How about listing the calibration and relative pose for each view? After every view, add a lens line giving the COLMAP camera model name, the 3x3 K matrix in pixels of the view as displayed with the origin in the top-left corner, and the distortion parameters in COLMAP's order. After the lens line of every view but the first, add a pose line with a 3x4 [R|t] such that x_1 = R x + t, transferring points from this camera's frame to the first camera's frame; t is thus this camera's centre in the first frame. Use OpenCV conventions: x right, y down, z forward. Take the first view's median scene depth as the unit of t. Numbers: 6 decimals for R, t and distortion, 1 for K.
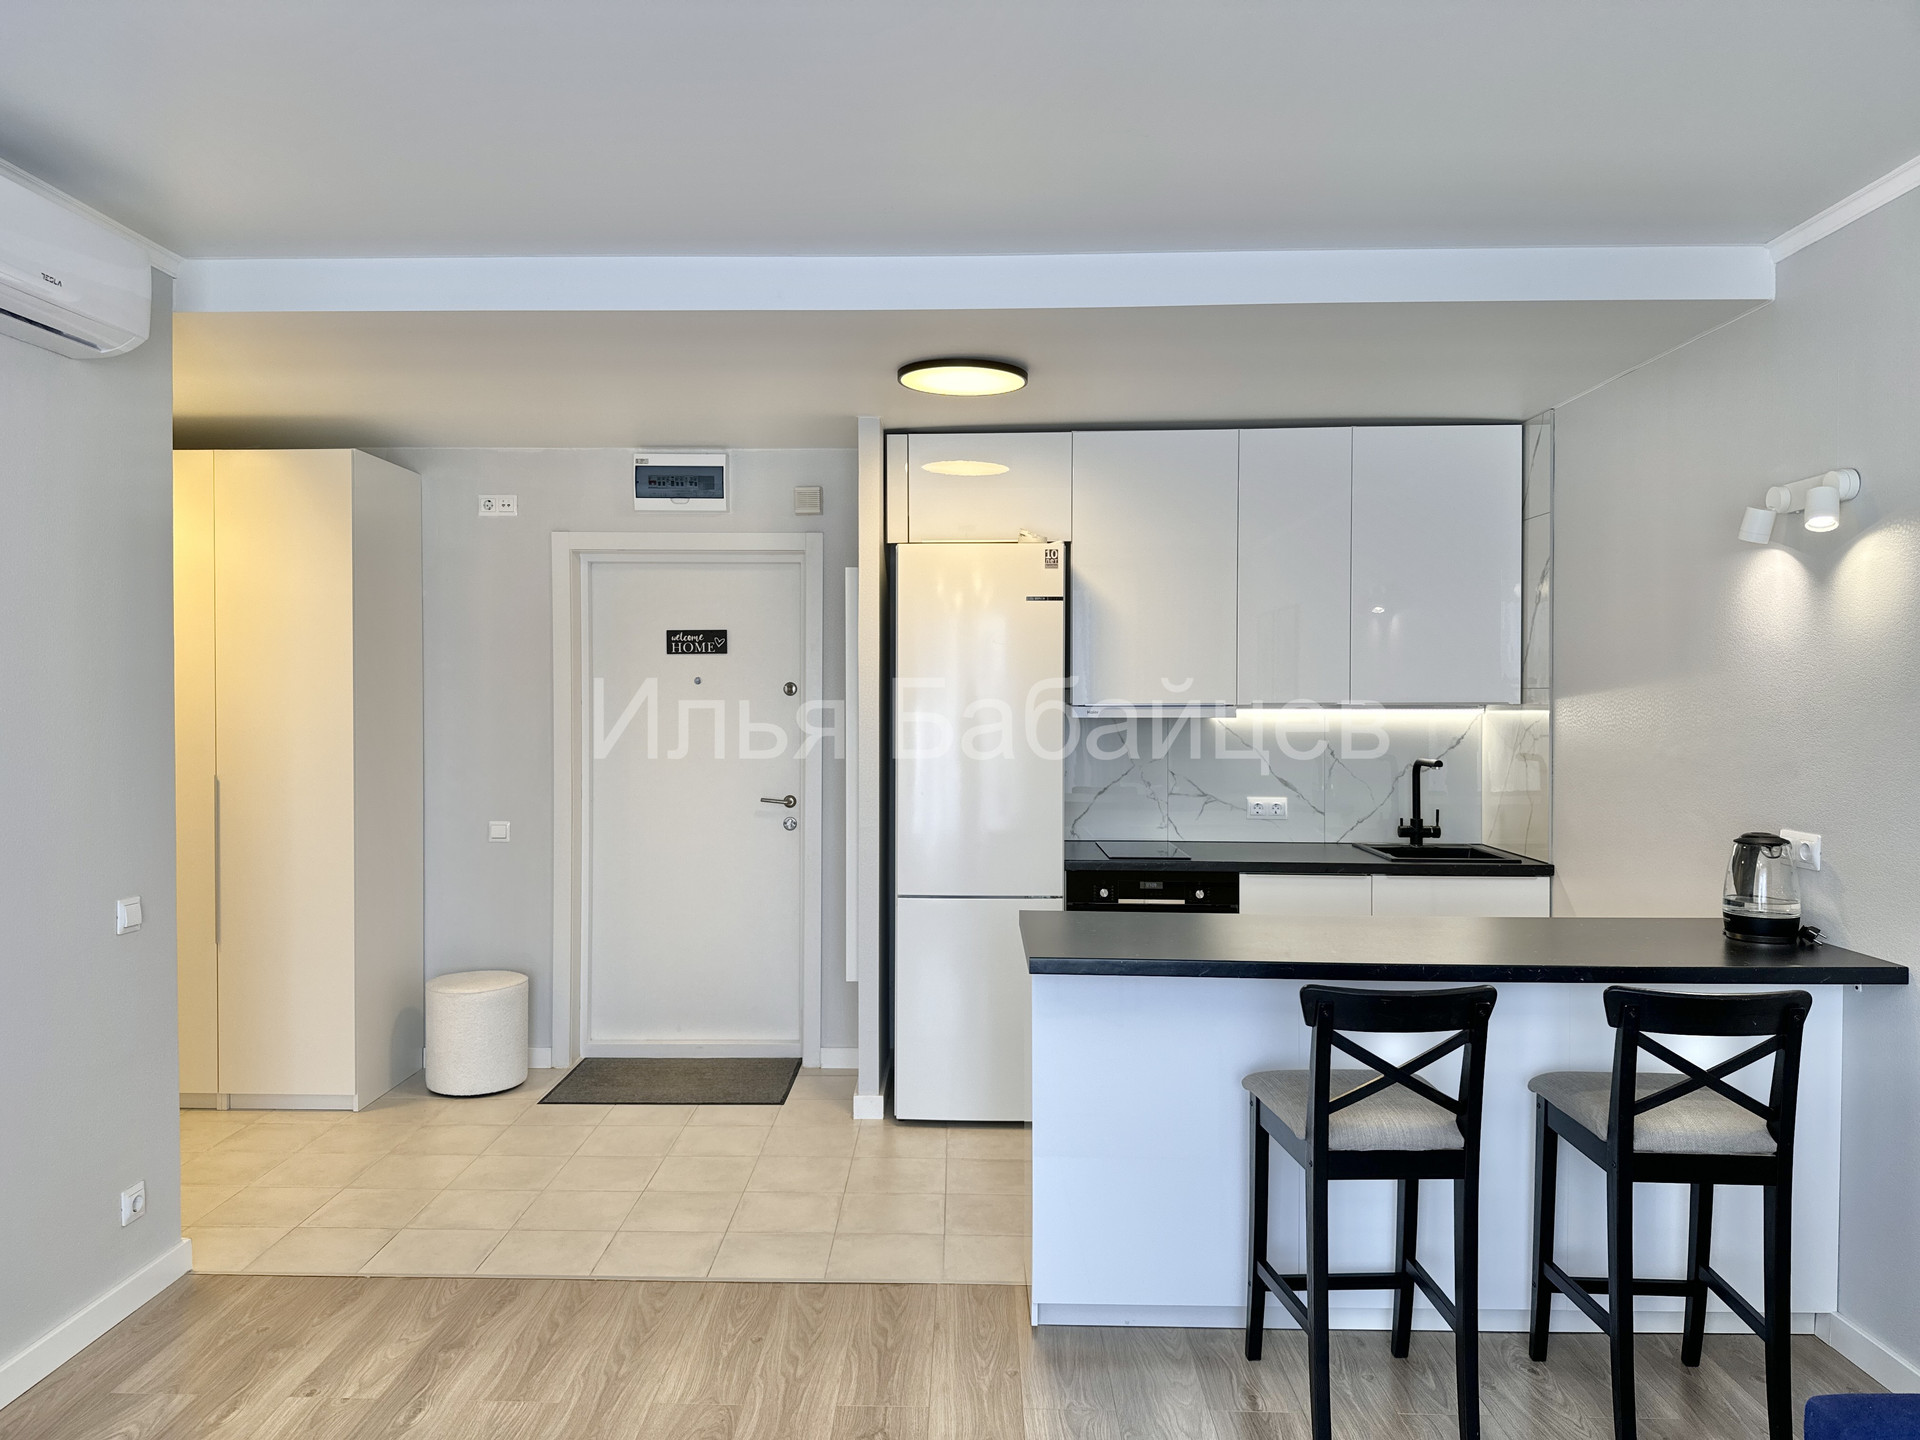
lens RADIAL K [[1347.6, 0, 929.1], [0, 1347.6, 720.9], [0, 0, 1]] dist [0.069337, -0.092643]
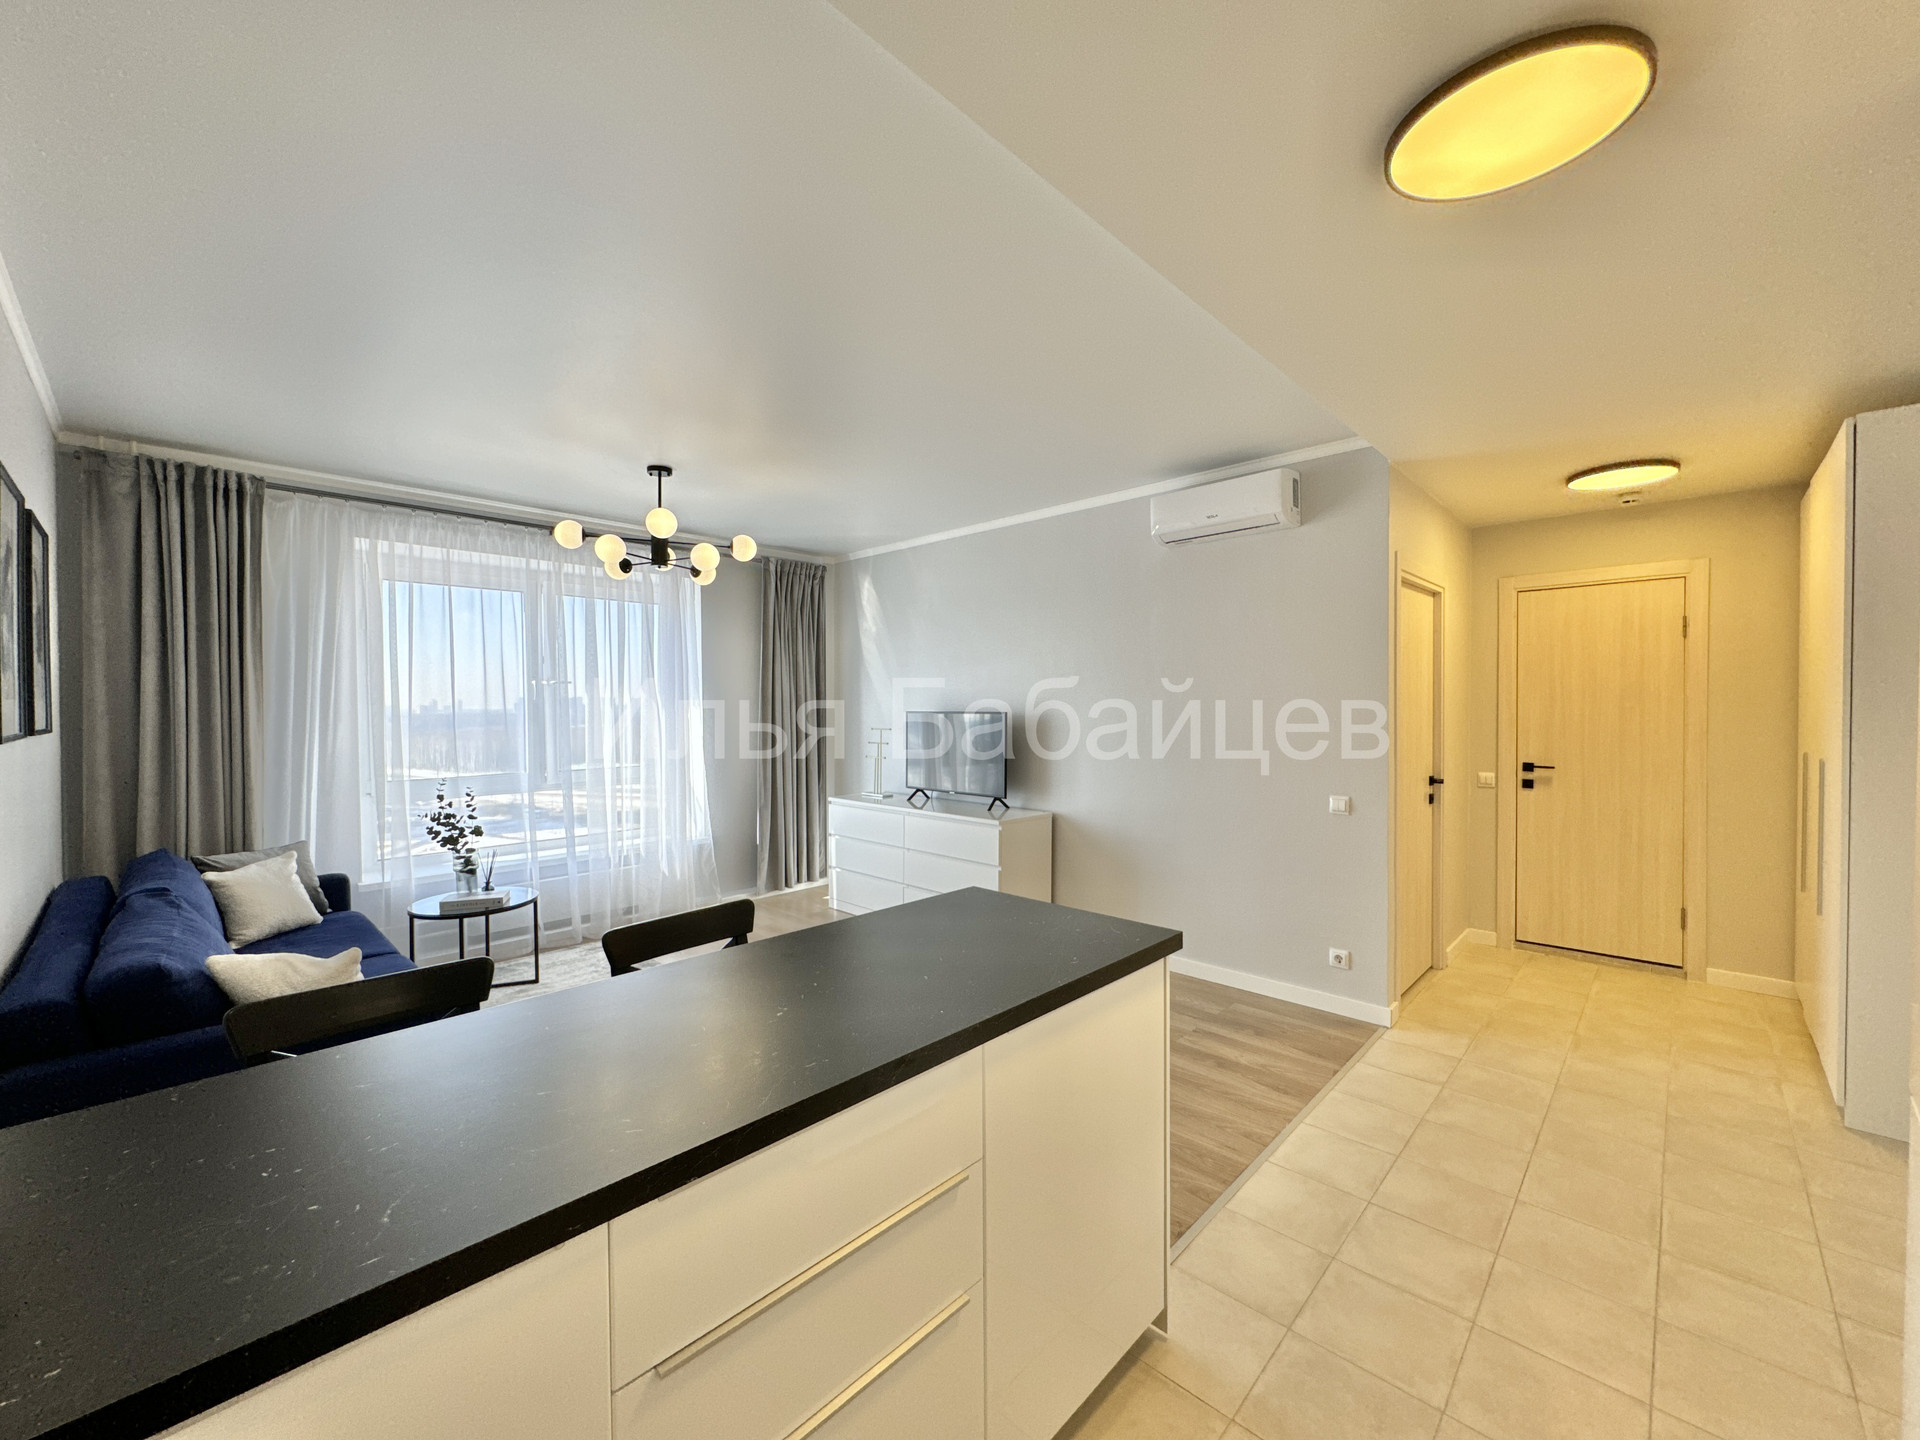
lens RADIAL K [[771.2, 0, 962.7], [0, 771.2, 720.4], [0, 0, 1]] dist [-0.001463, 0.000654]
pose [[-0.667104, 0.013077, -0.744849, 0.389048], [-0.014511, 0.999428, 0.030543, 0.000701], [0.744823, 0.031184, -0.666533, 0.928806]]
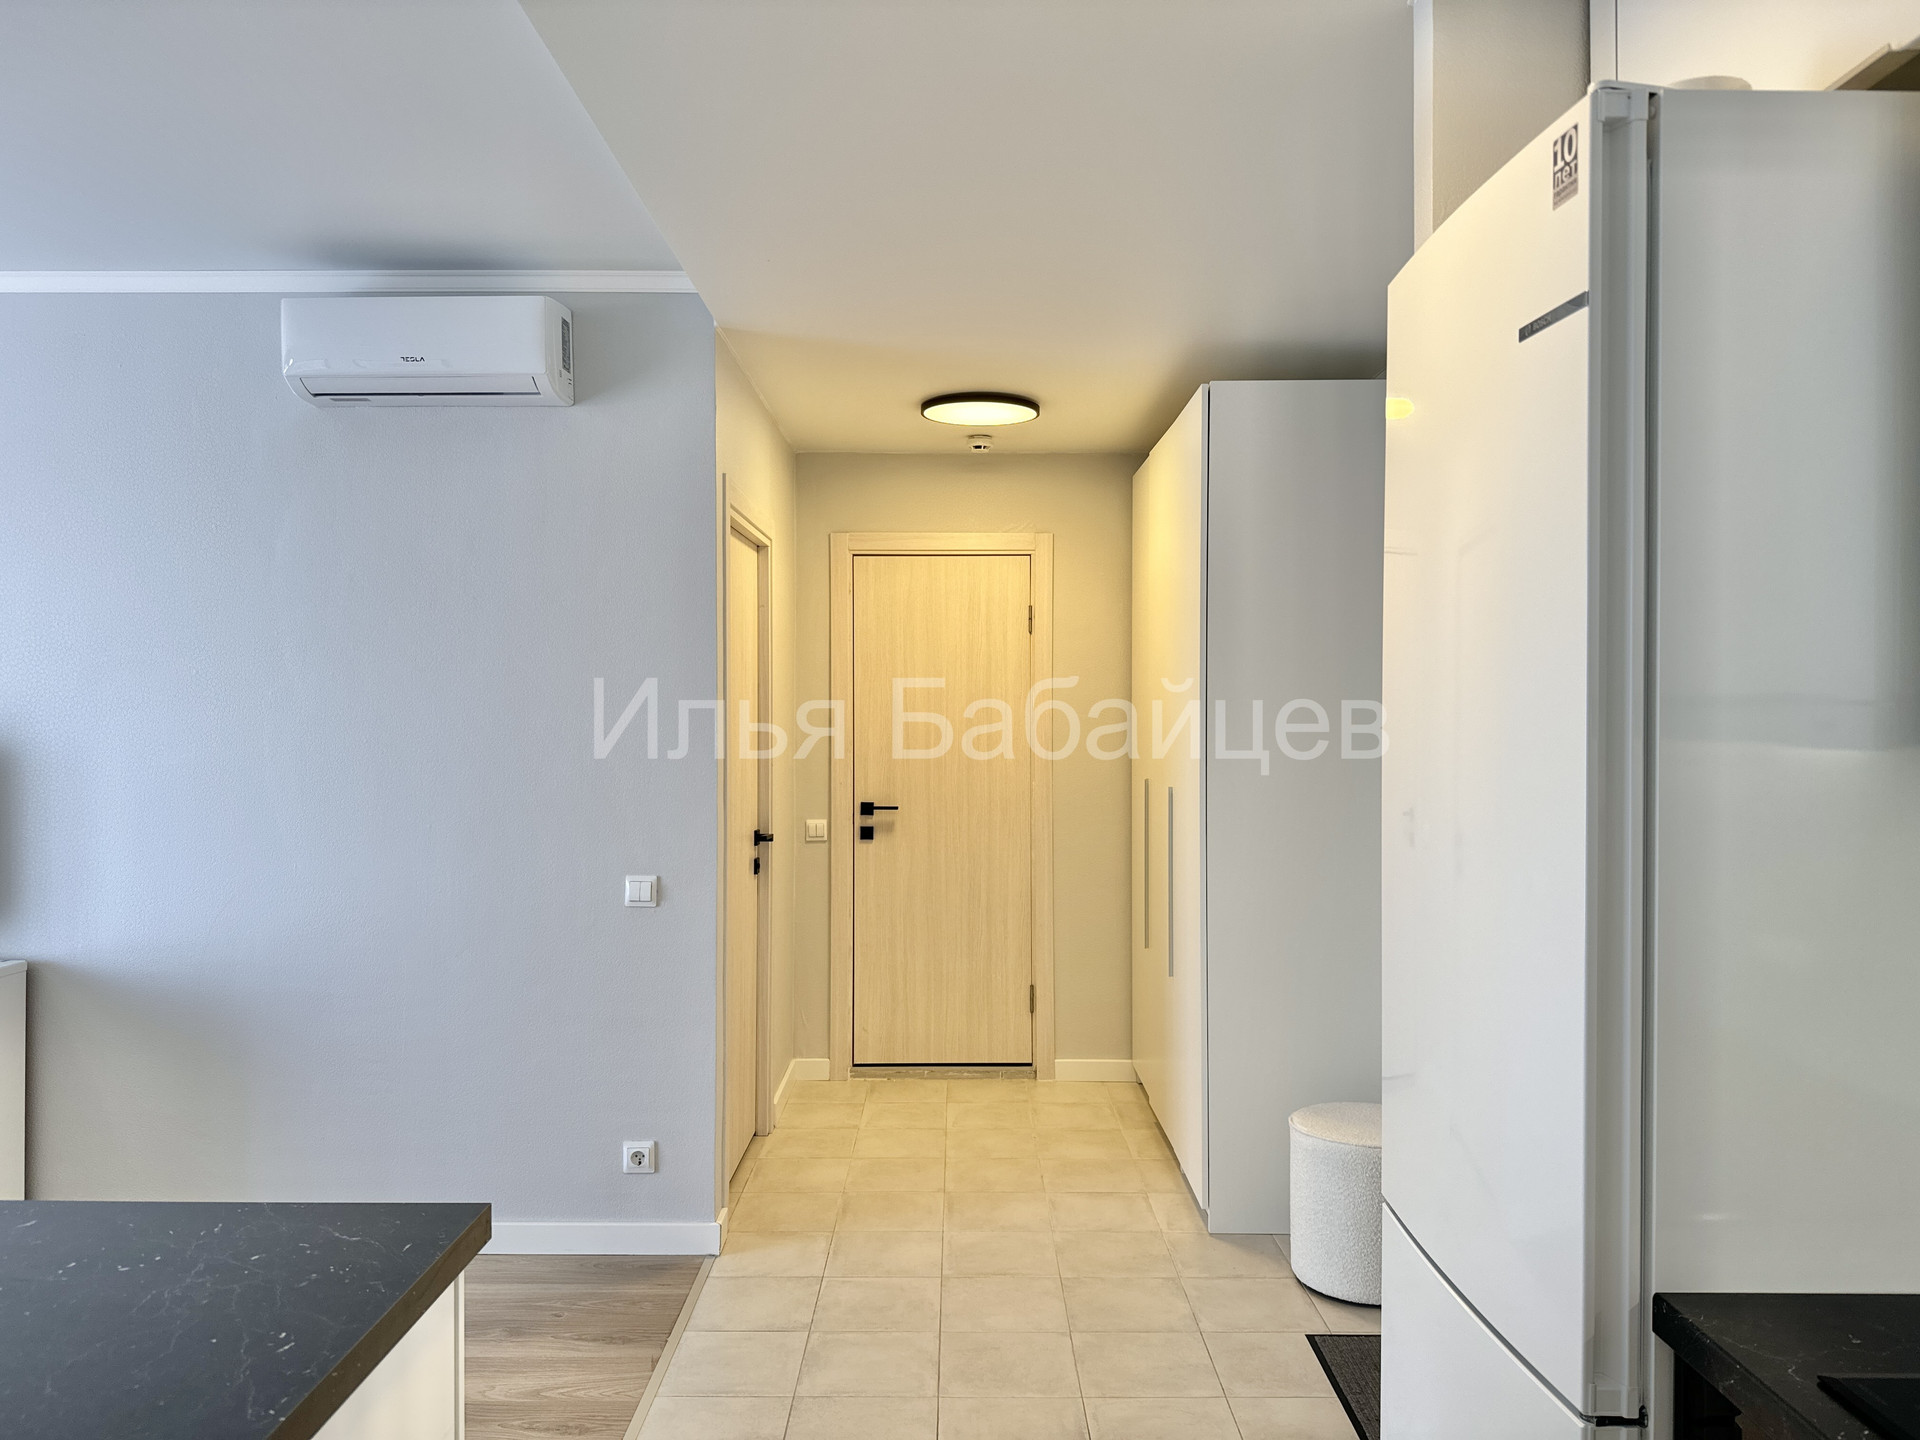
lens RADIAL K [[1347.6, 0, 961.6], [0, 1347.6, 714.4], [0, 0, 1]] dist [0.069337, -0.092643]
pose [[0.027470, 0.000681, -0.999622, 0.364146], [-0.023868, 0.999715, 0.000026, -0.005137], [0.999338, 0.023858, 0.027478, 0.864215]]
